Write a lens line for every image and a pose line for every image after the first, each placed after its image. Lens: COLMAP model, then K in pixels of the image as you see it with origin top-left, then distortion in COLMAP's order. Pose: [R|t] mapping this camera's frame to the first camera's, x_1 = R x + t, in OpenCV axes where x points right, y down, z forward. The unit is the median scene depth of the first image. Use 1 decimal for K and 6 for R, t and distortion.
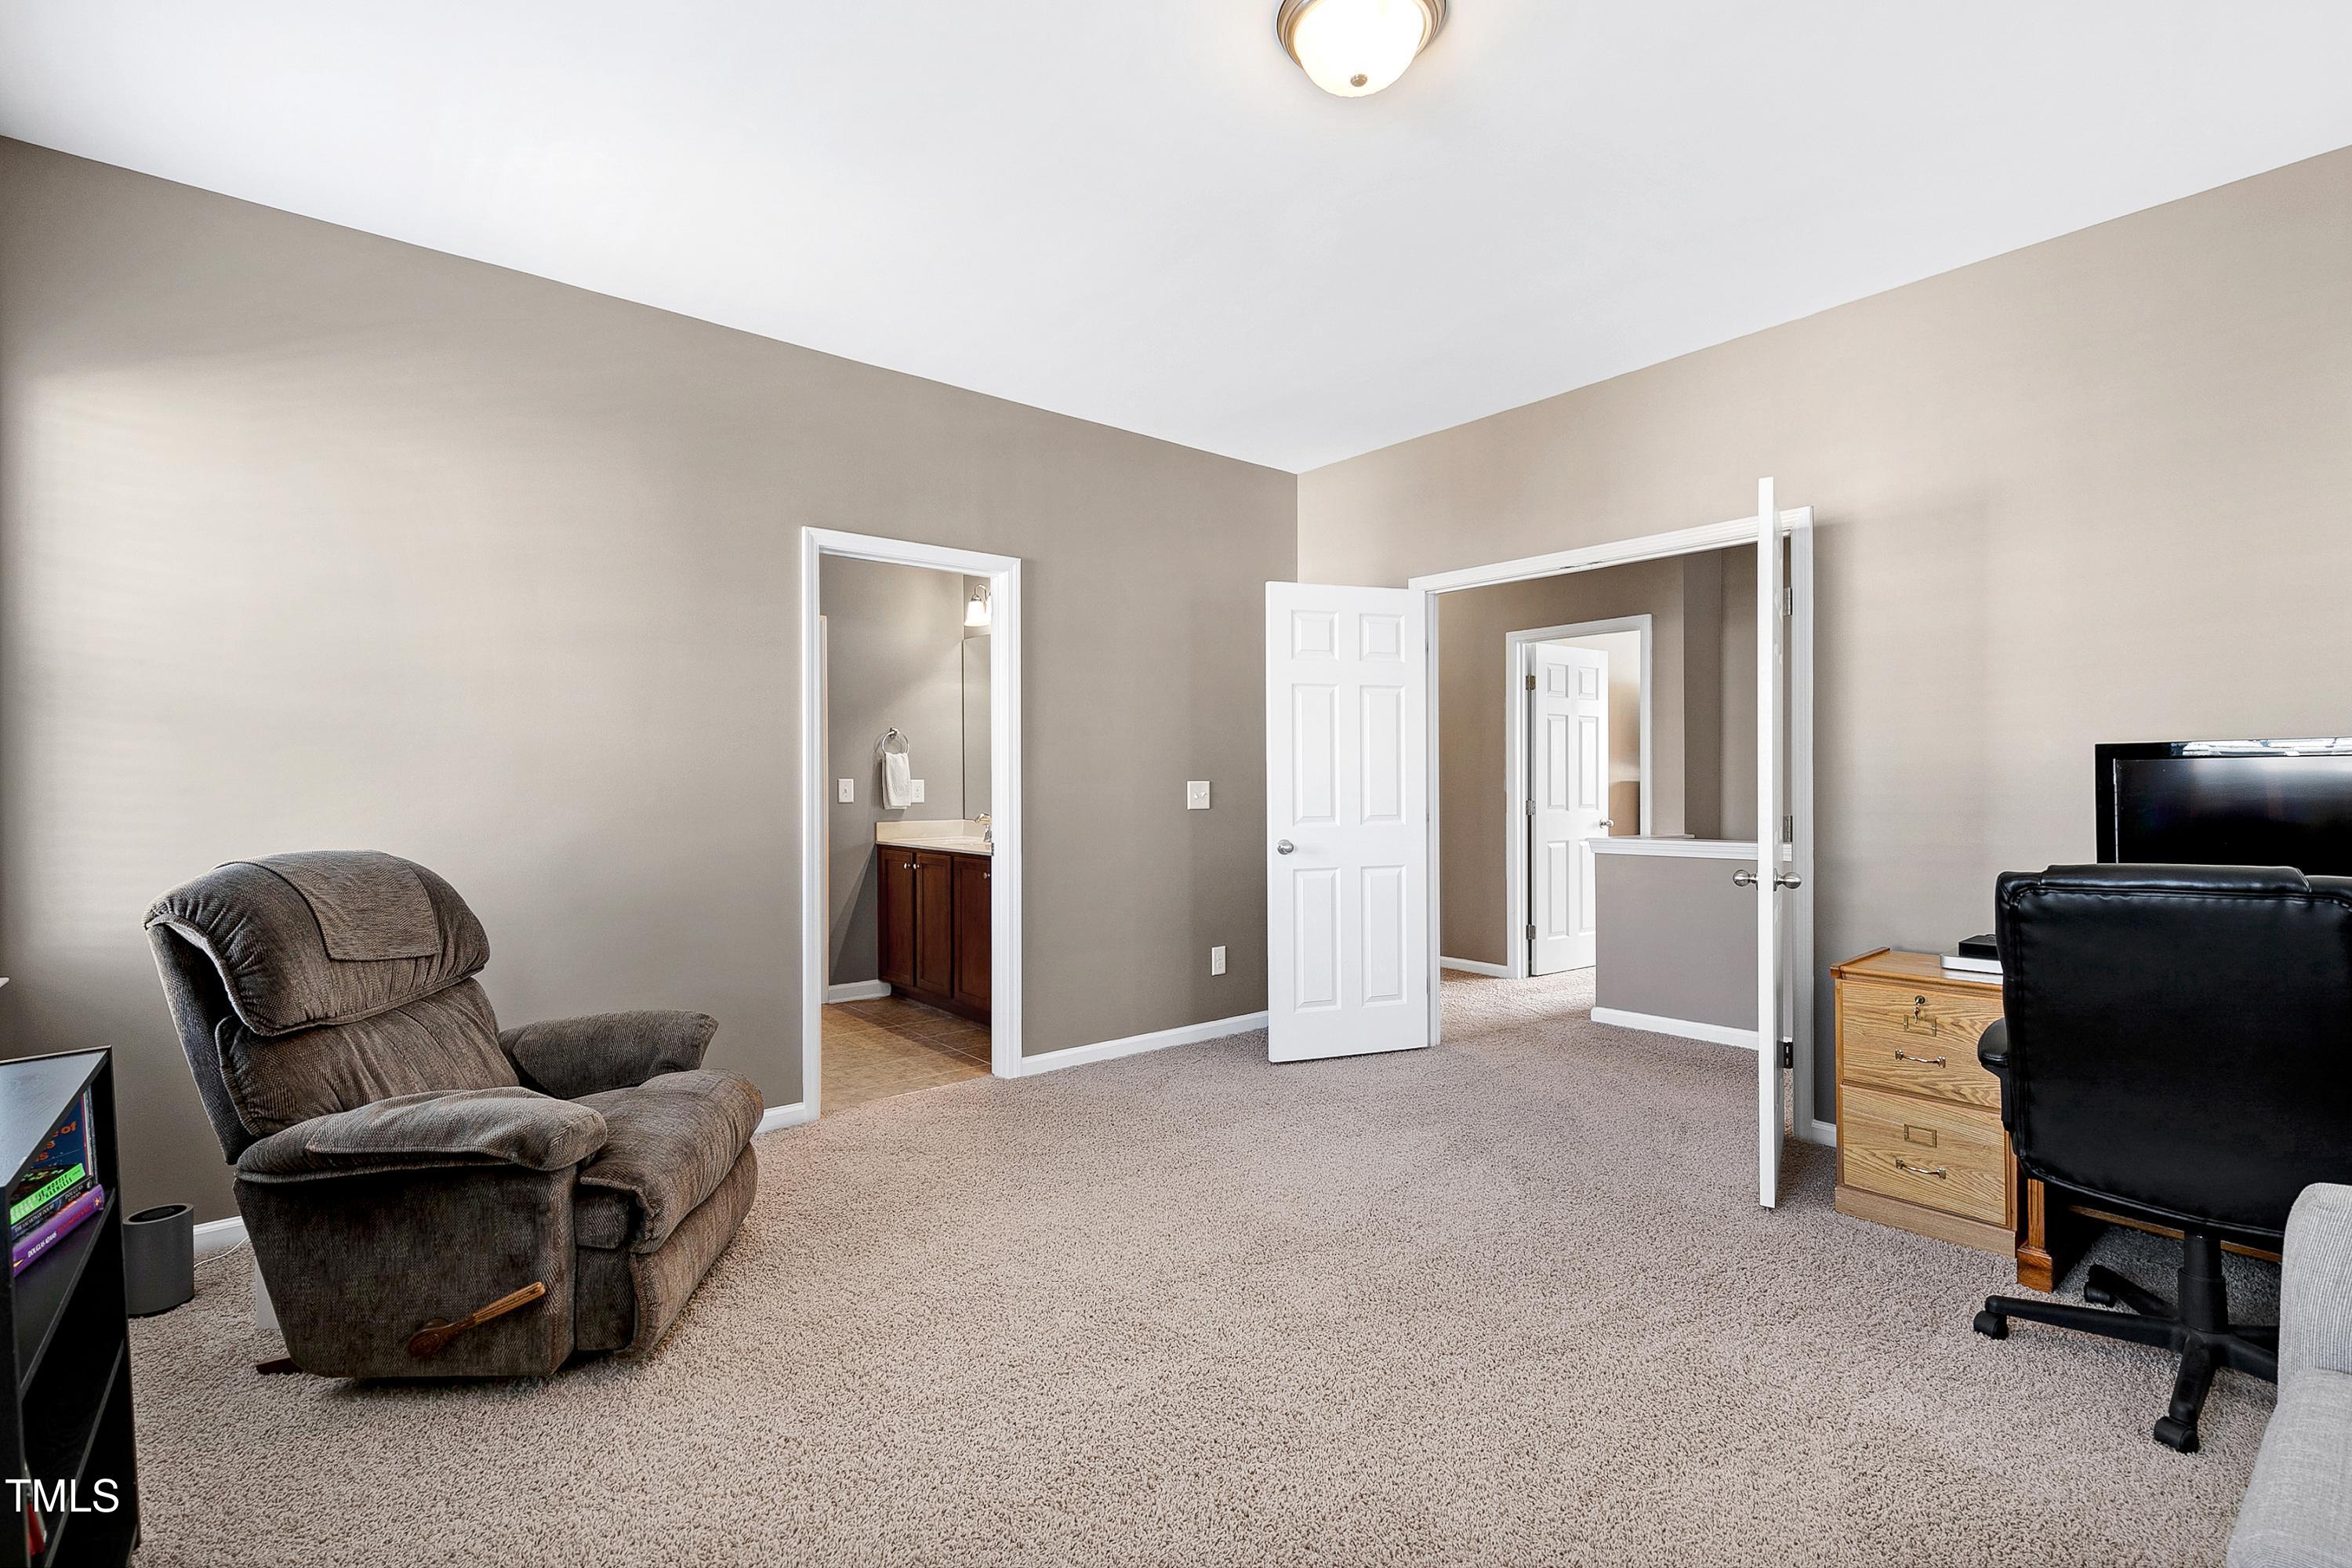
lens RADIAL K [[1078.1, 0, 1181.3], [0, 1078.1, 788.9], [0, 0, 1]] dist [0.008449, -0.000548]
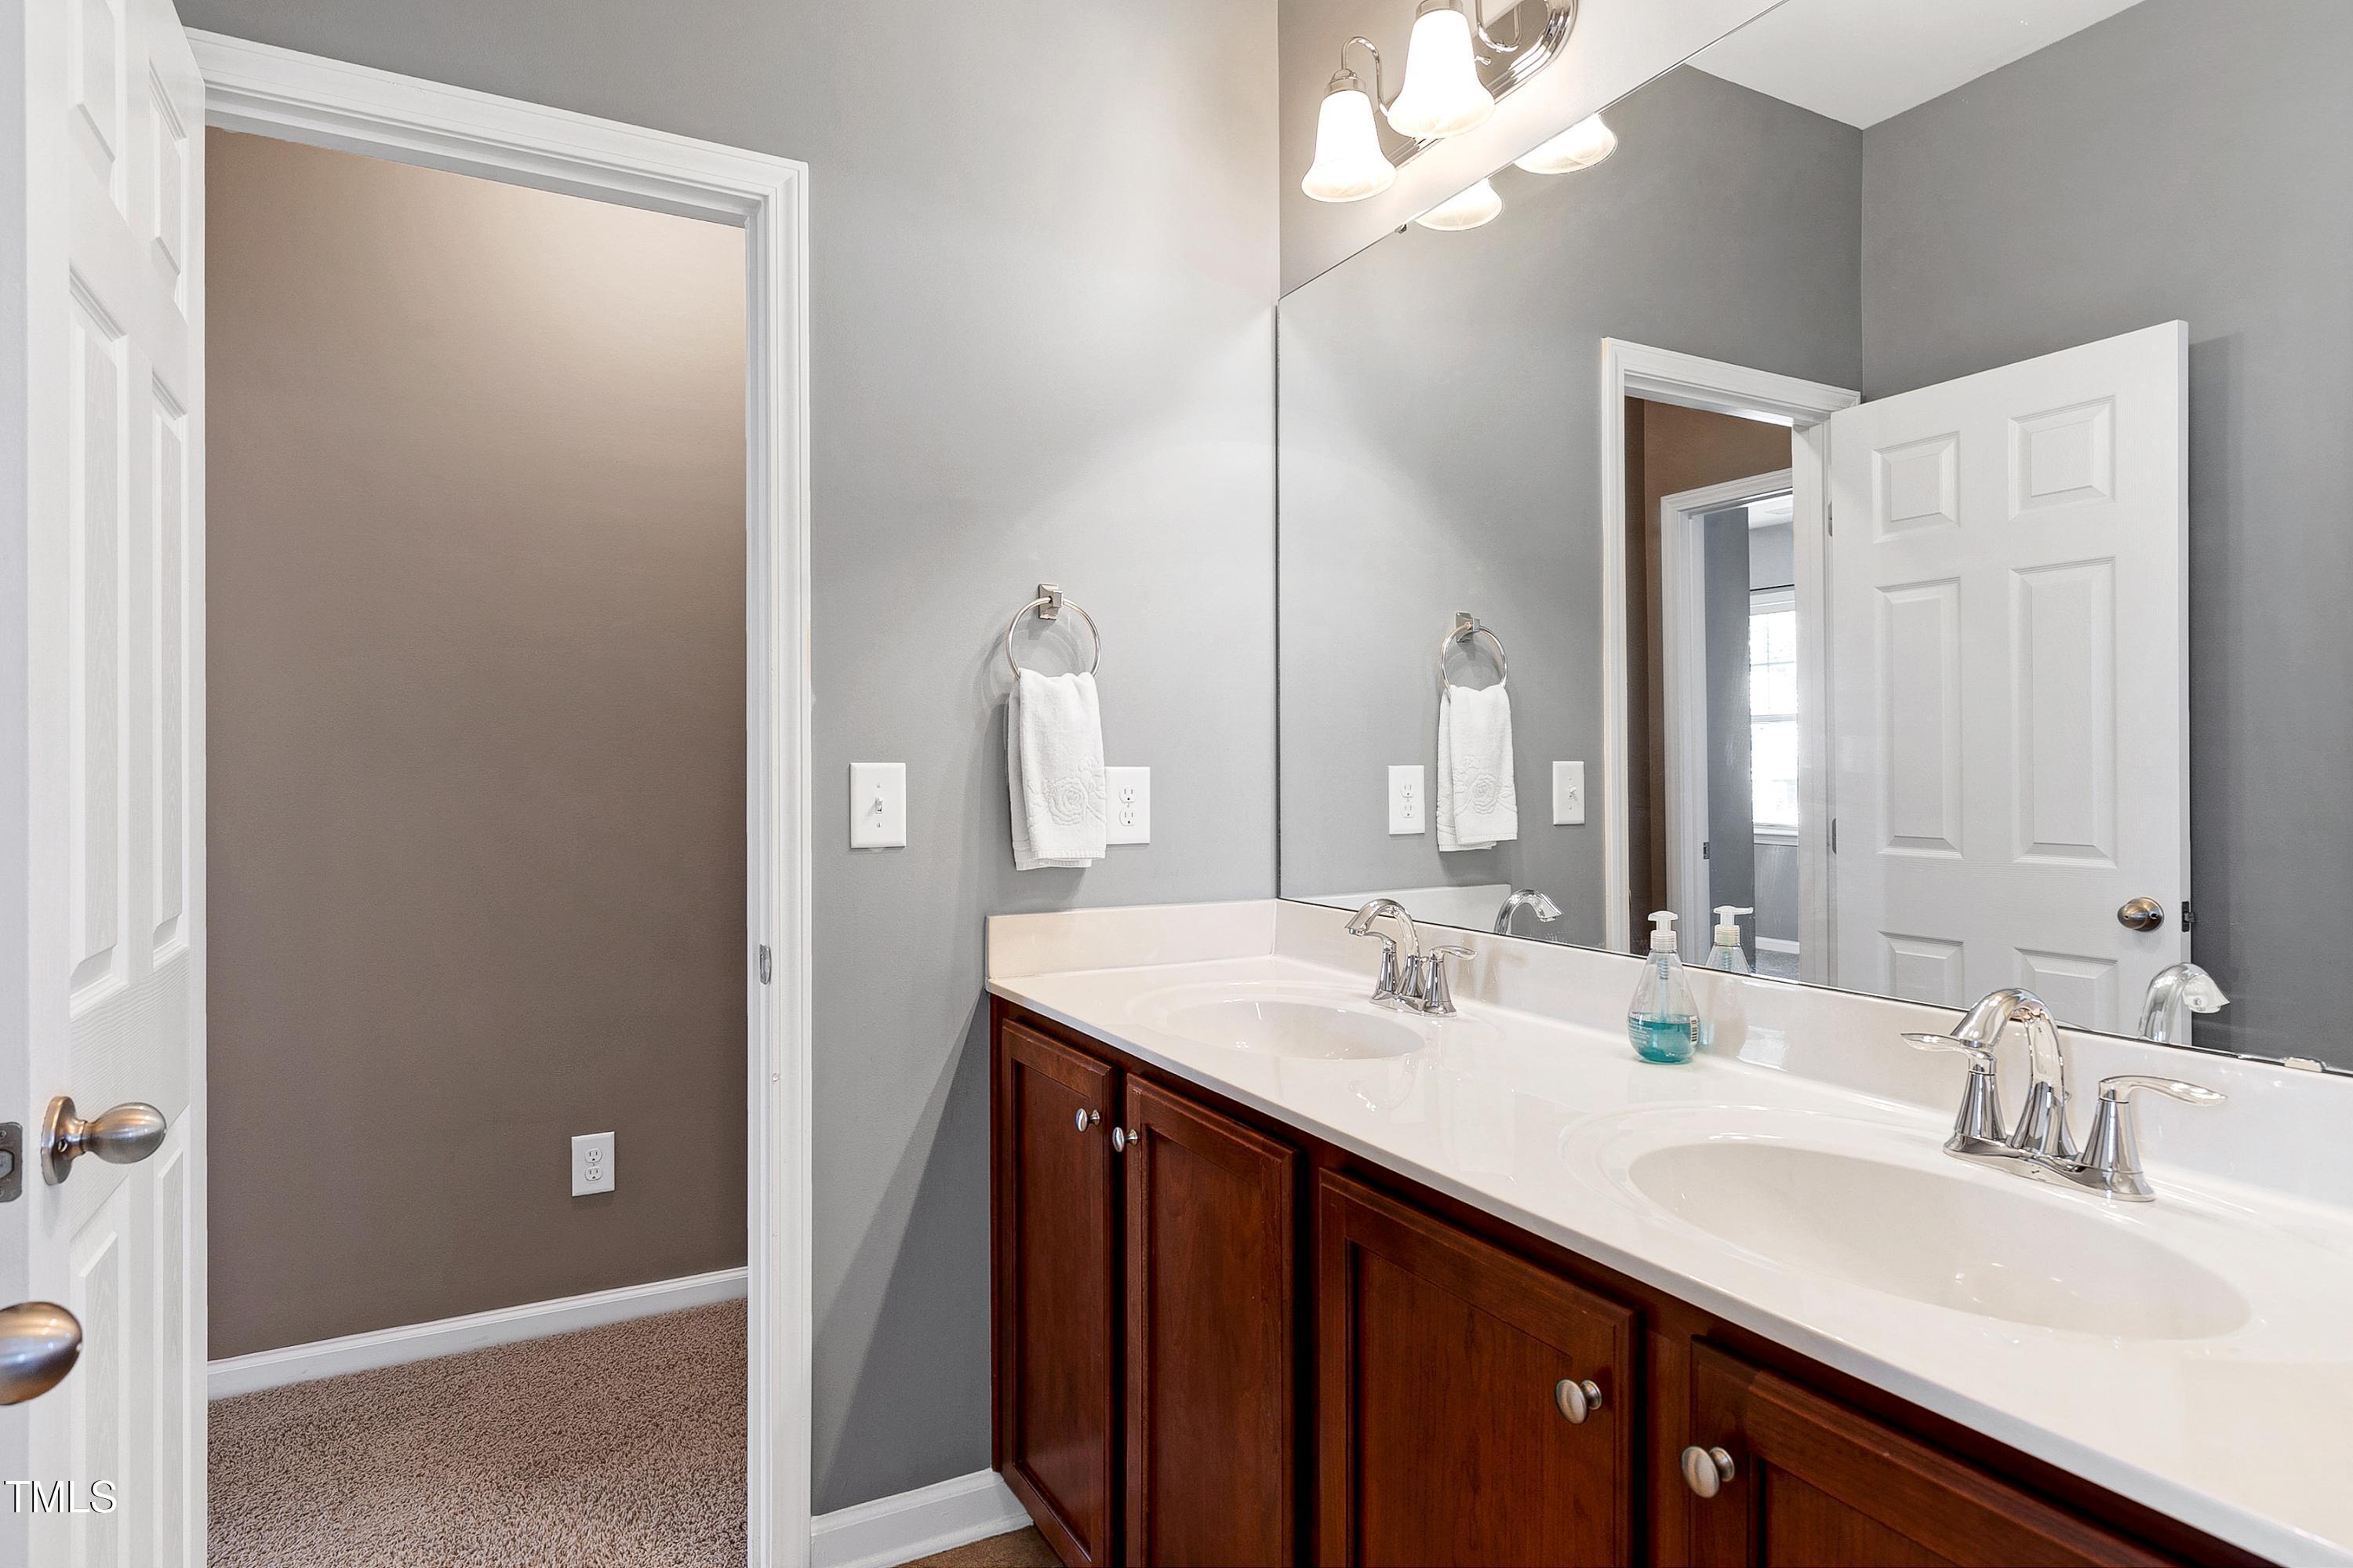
lens RADIAL K [[1316.9, 0, 1185.1], [0, 1316.9, 779.8], [0, 0, 1]] dist [-0.003361, -0.001132]
pose [[0.981558, -0.000988, -0.191162, -0.164892], [0.000818, 0.999999, -0.000966, -0.004280], [0.191162, 0.000791, 0.981558, 0.668695]]
